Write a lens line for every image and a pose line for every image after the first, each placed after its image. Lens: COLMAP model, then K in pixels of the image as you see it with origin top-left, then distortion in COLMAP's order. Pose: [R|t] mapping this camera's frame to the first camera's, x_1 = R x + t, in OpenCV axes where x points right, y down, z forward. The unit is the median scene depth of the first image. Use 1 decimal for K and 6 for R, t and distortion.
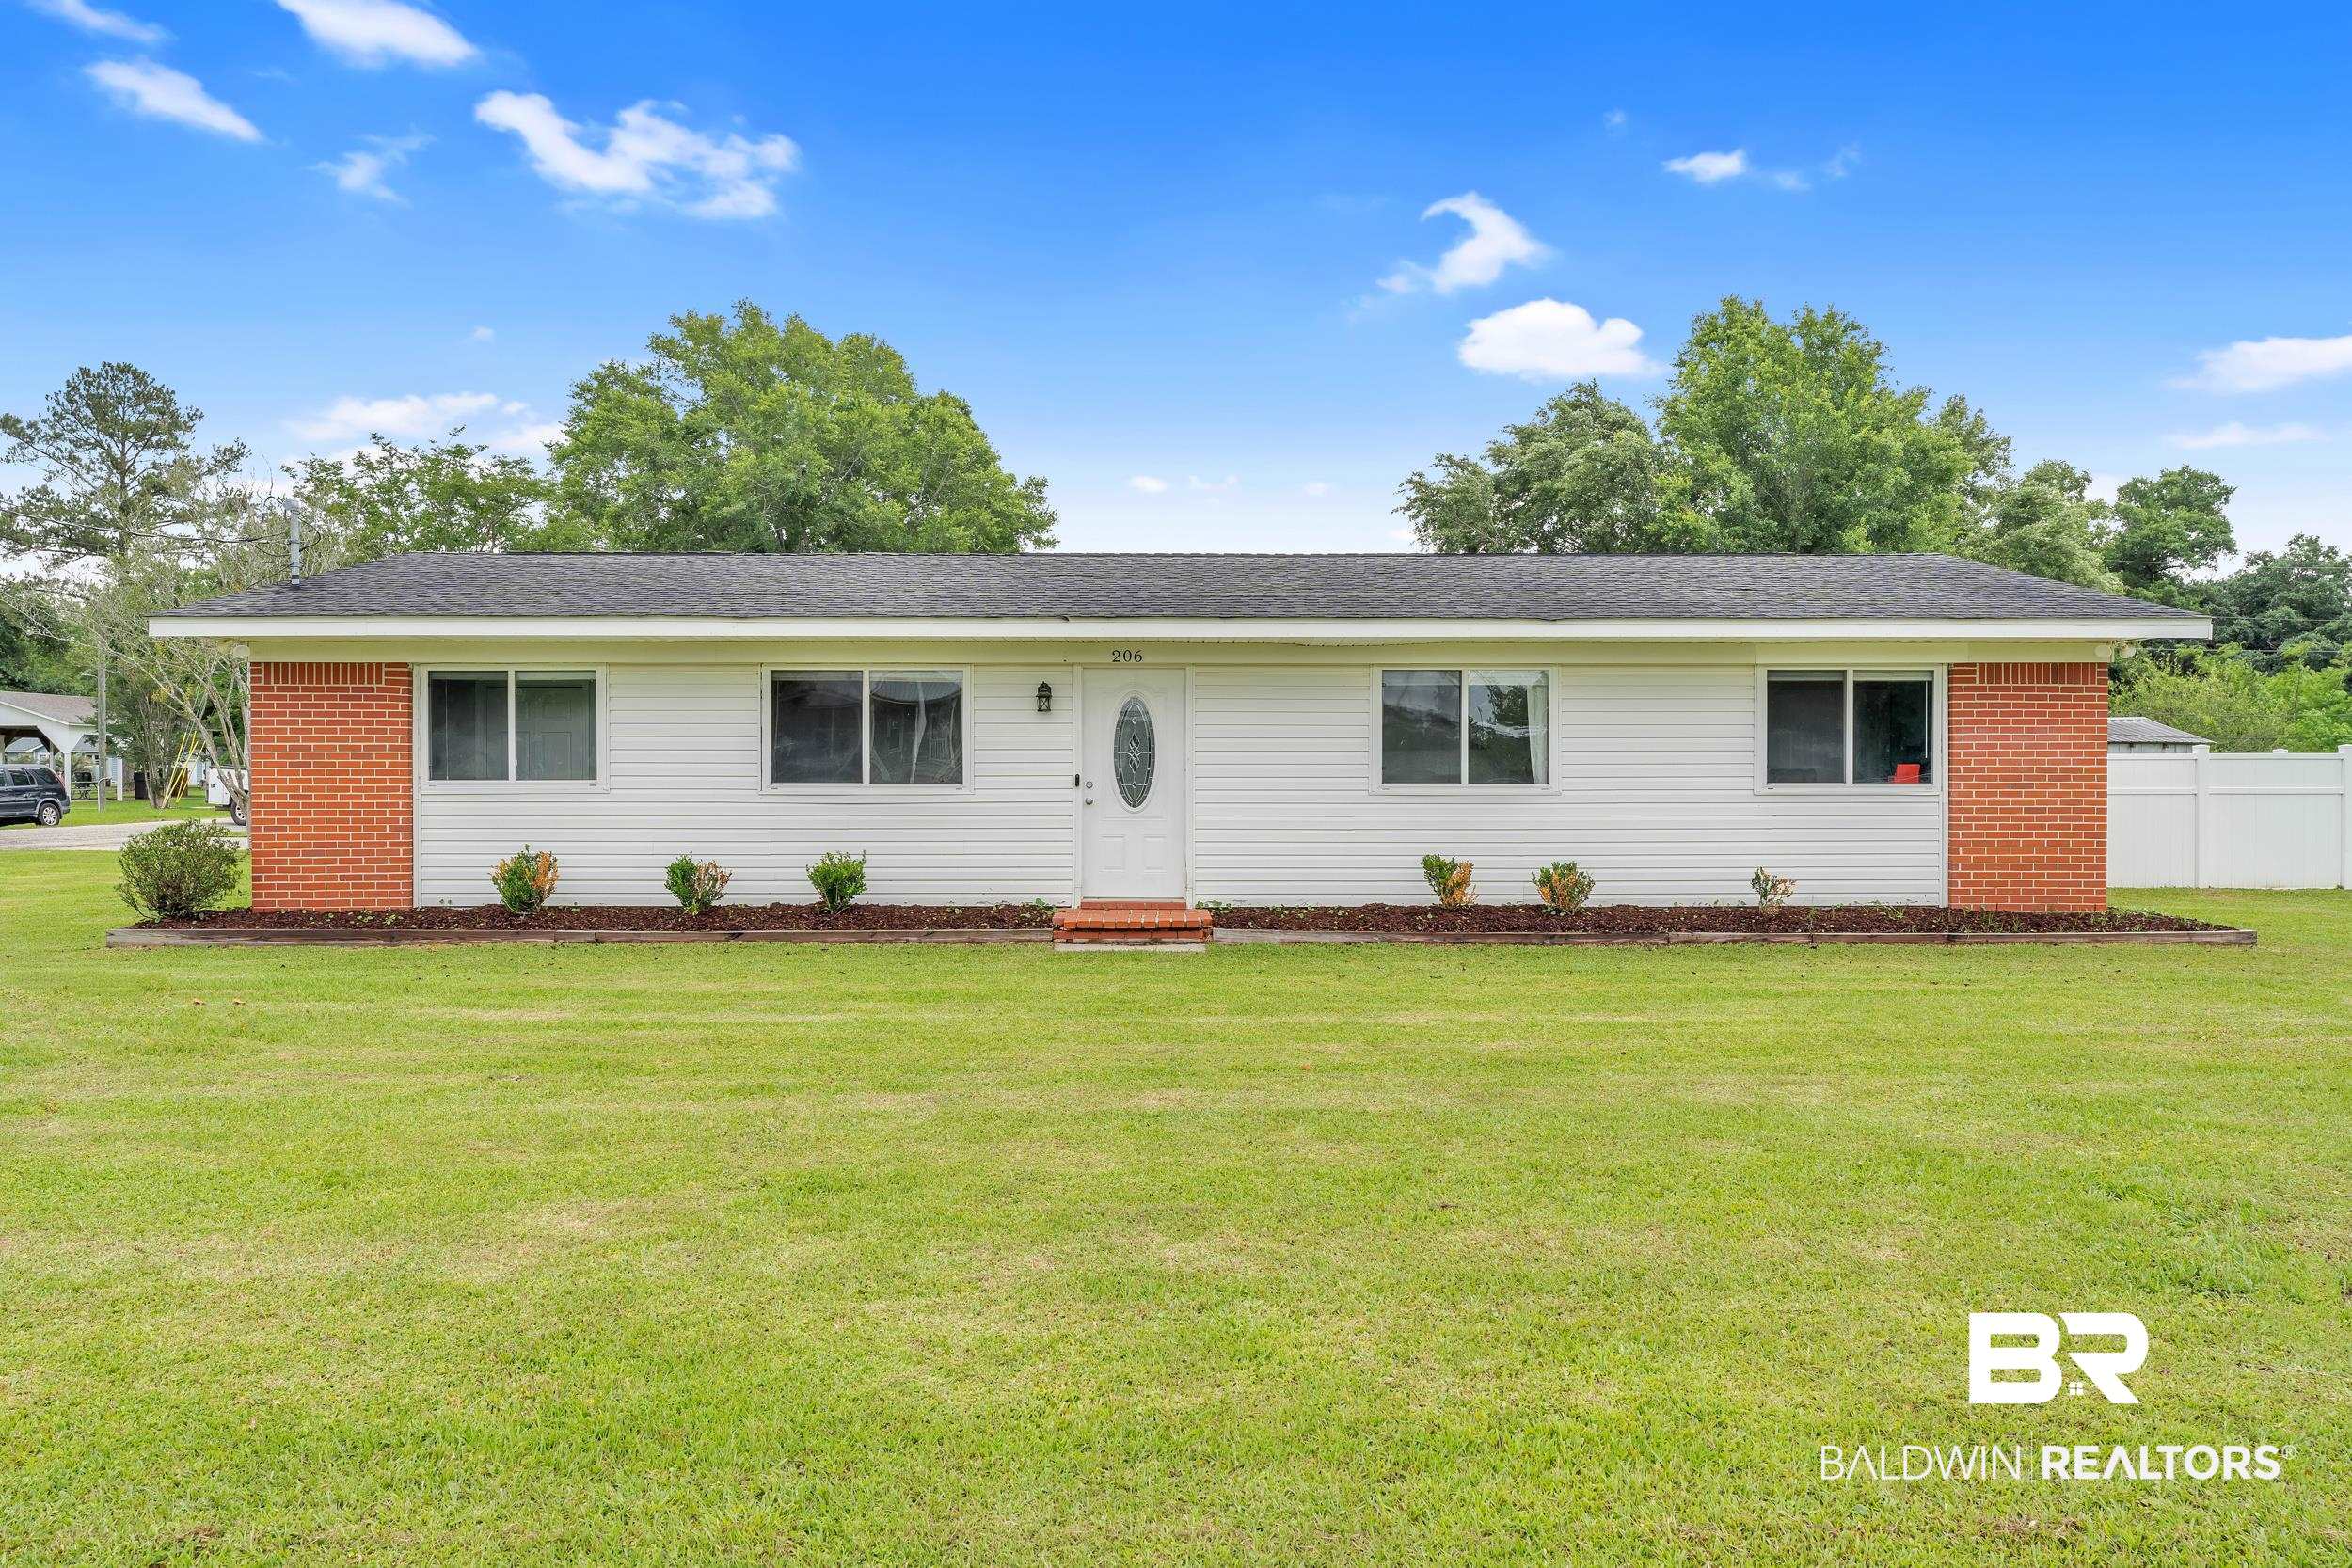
lens RADIAL K [[1717.4, 0, 1174.2], [0, 1717.4, 779.8], [0, 0, 1]] dist [0.021558, -0.010000]
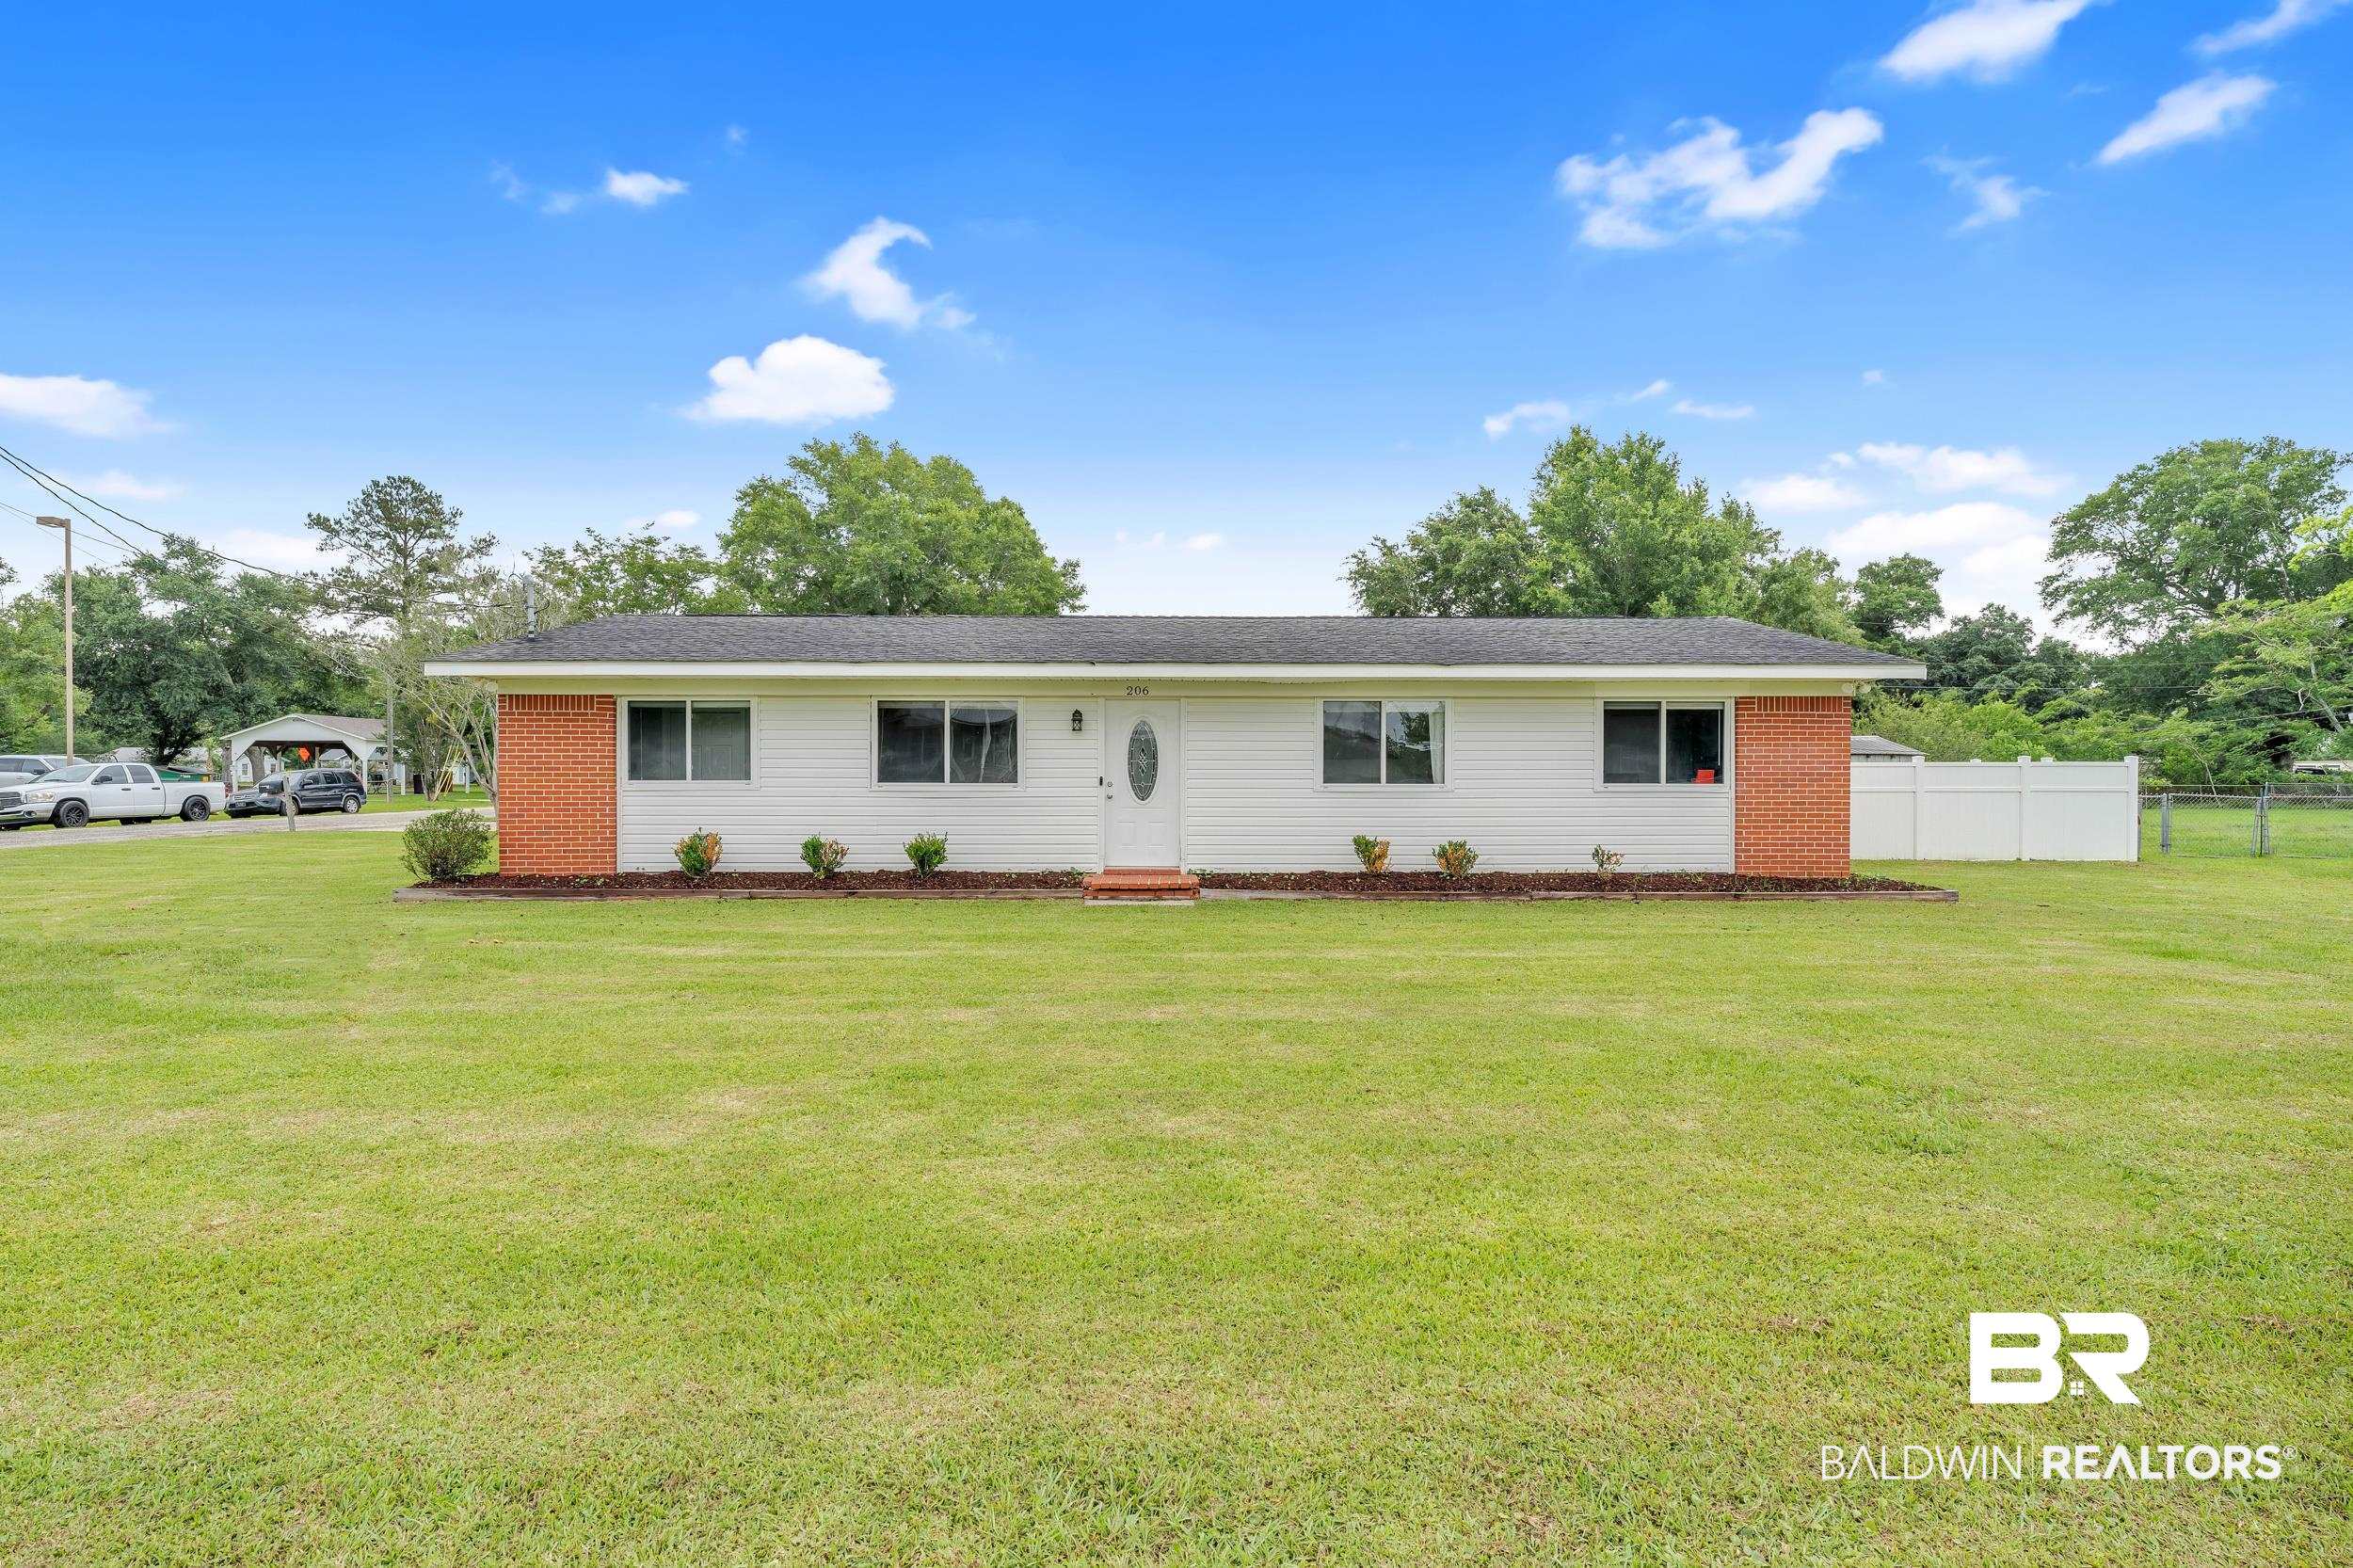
lens RADIAL K [[1718.3, 0, 1179.0], [0, 1718.3, 781.3], [0, 0, 1]] dist [0.021558, -0.010000]
pose [[0.999997, 0.001091, 0.002115, 0.002832], [-0.001030, 0.999582, -0.028875, 0.040697], [-0.002146, 0.028873, 0.999581, -0.374743]]
